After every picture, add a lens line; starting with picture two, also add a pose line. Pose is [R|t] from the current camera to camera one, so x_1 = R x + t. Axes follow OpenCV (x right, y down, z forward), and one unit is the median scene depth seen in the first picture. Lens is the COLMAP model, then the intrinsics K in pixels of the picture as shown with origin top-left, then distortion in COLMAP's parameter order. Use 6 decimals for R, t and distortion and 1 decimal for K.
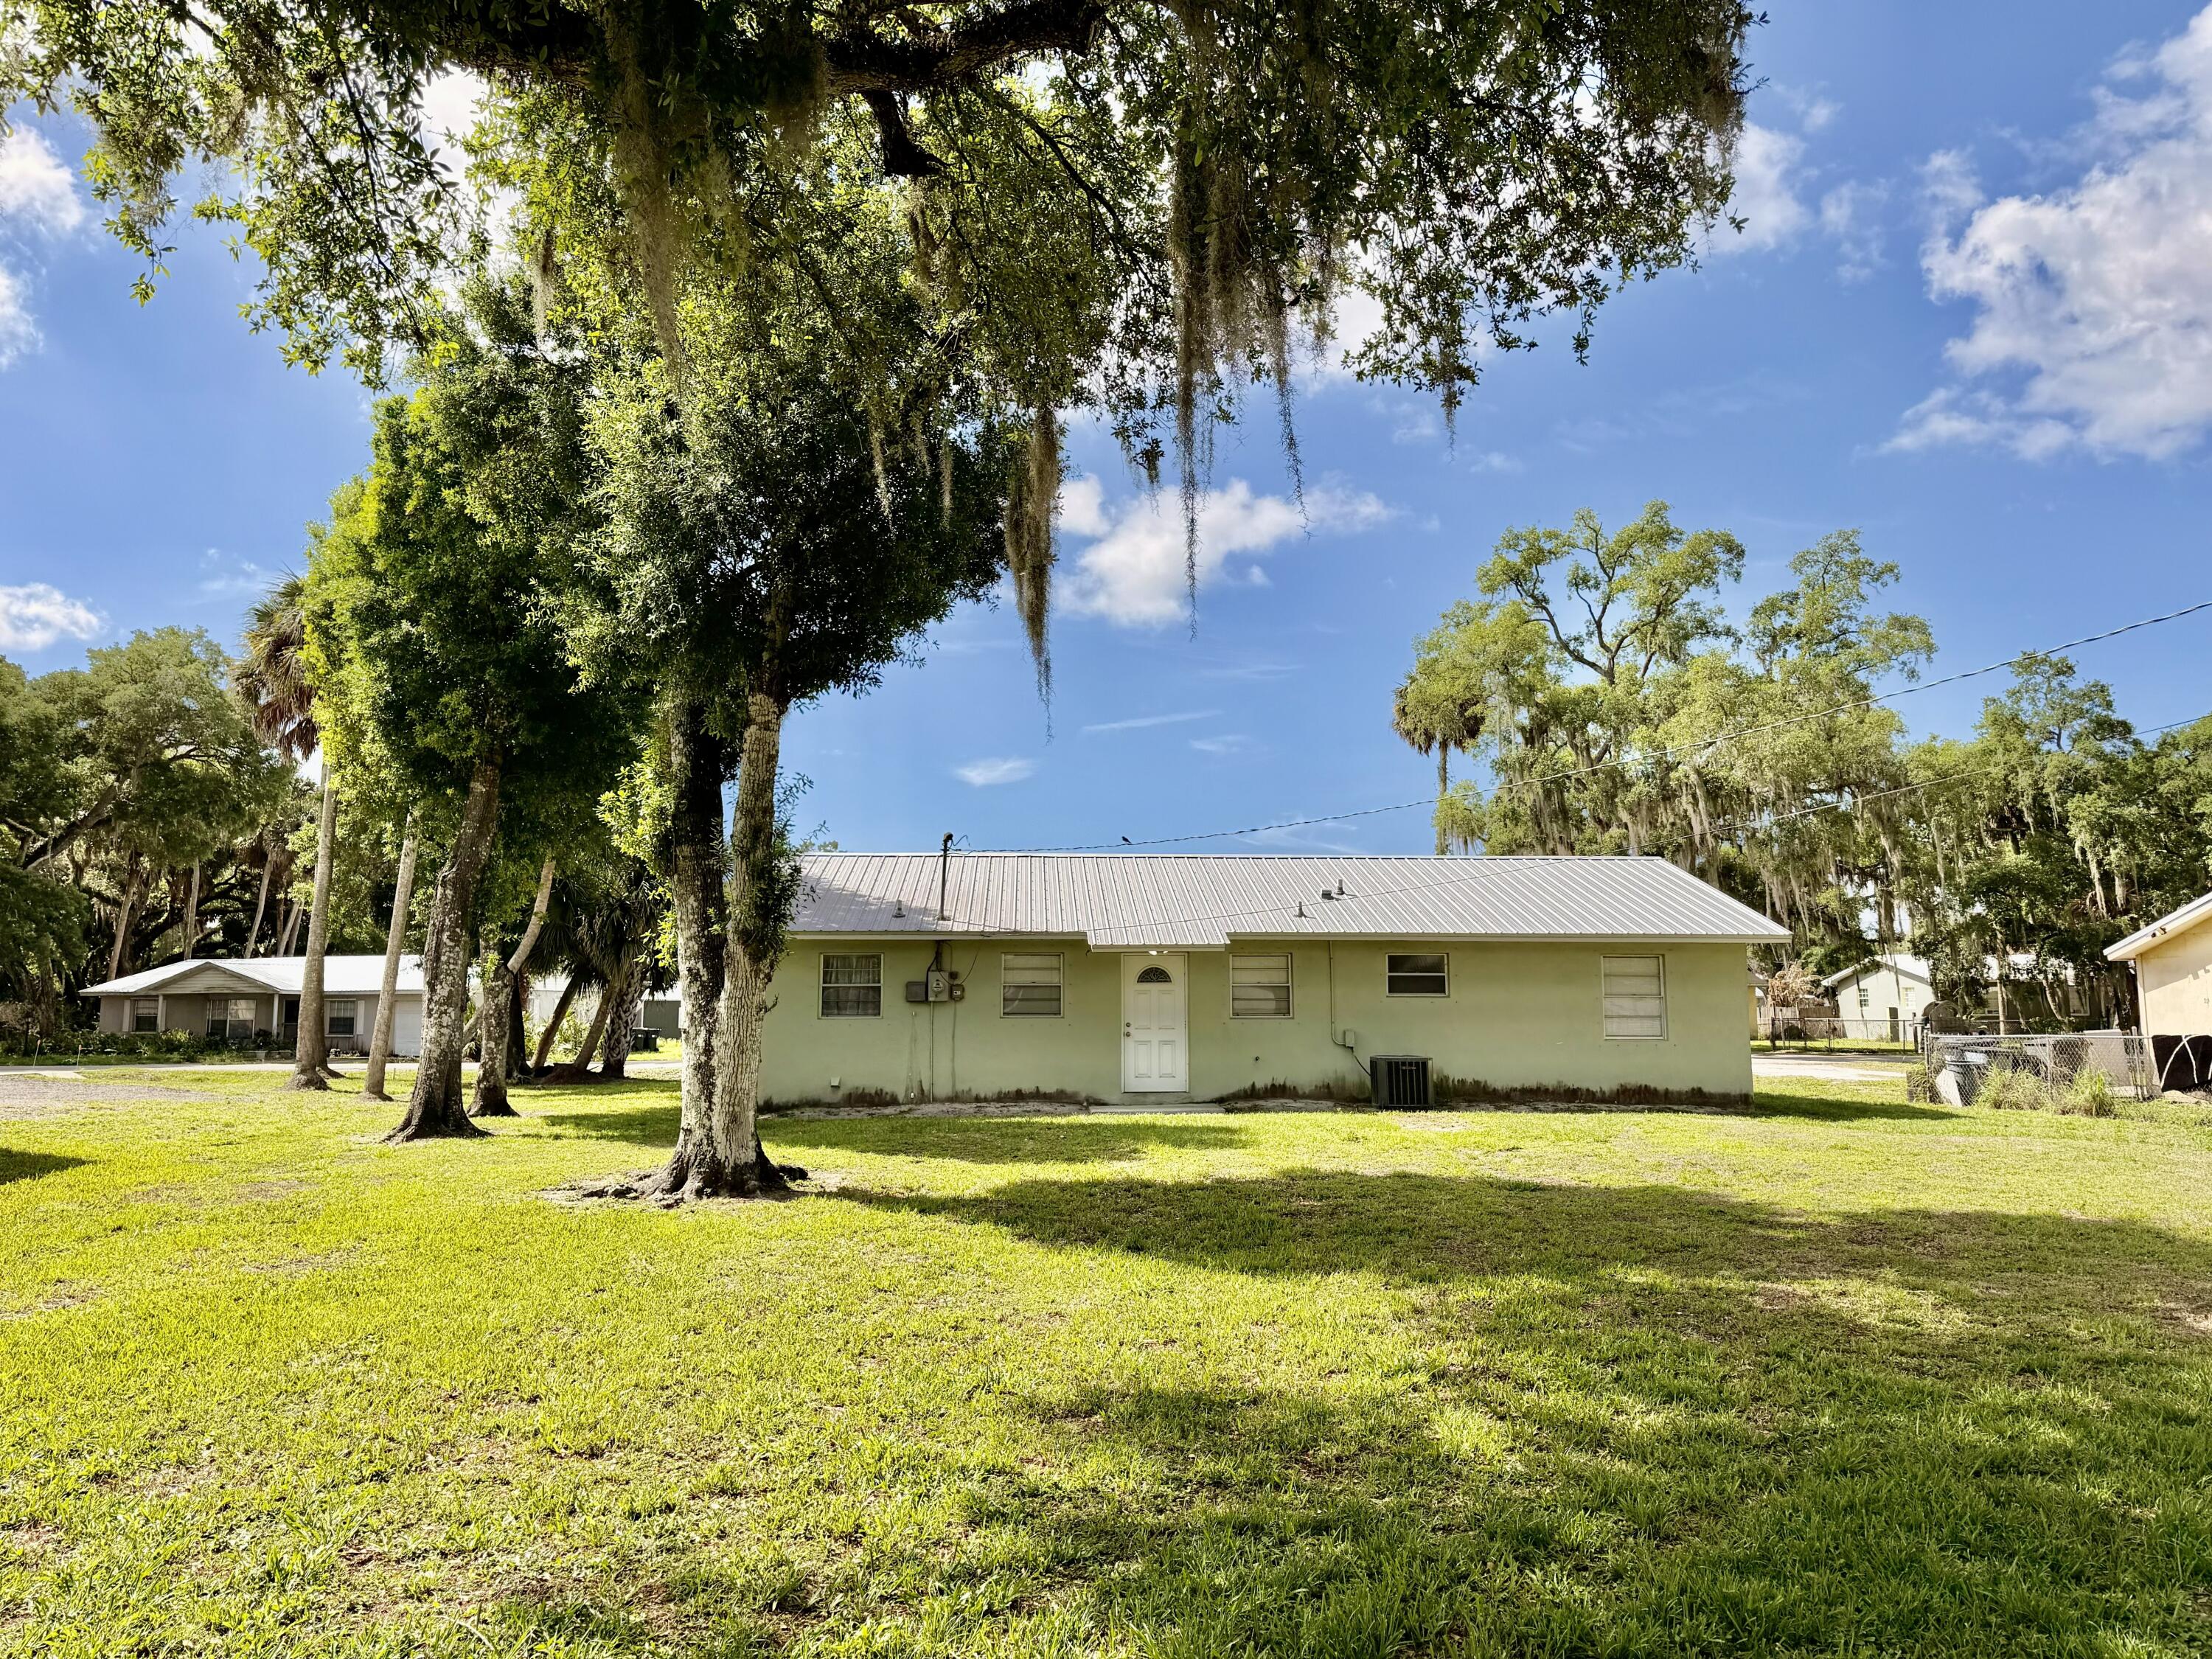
lens RADIAL K [[1543.8, 0, 1108.6], [0, 1543.8, 829.4], [0, 0, 1]] dist [0.021374, -0.013160]
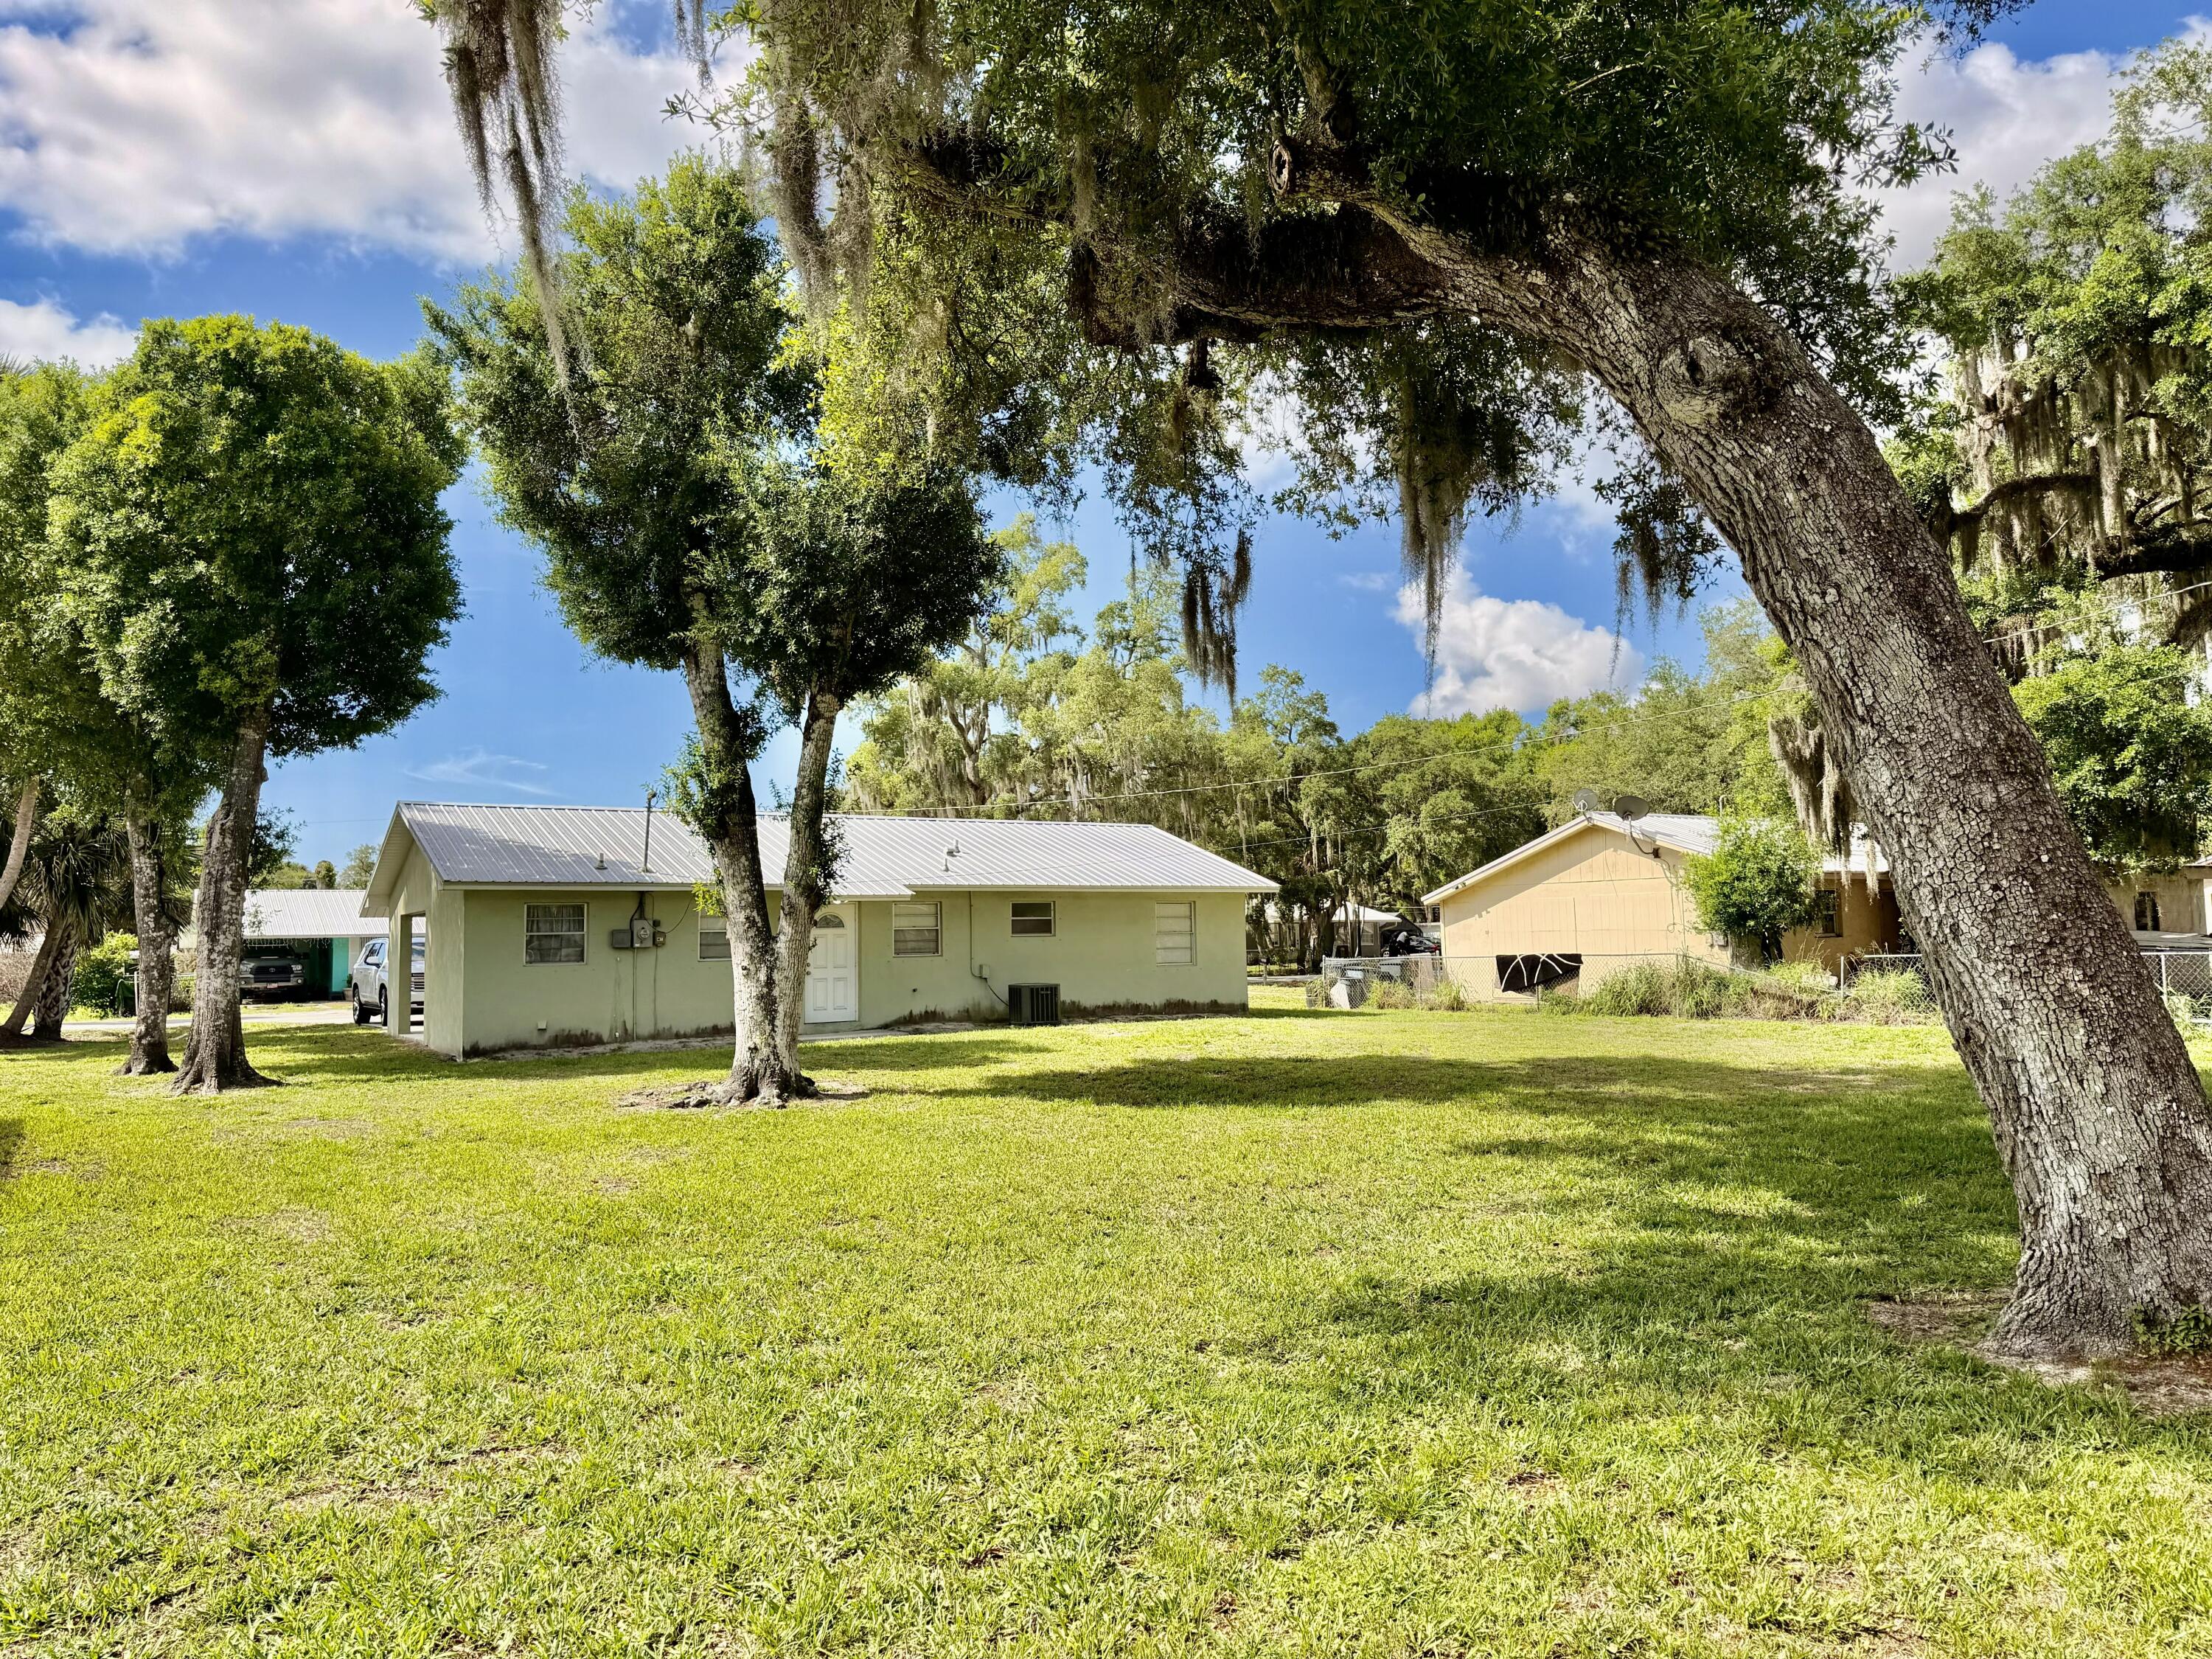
lens RADIAL K [[1543.8, 0, 1099.1], [0, 1543.8, 827.5], [0, 0, 1]] dist [0.021374, -0.013160]
pose [[0.871316, 0.022179, 0.490221, -0.364082], [-0.038876, 0.998958, 0.023903, -0.011148], [-0.489180, -0.039885, 0.871270, -0.106699]]
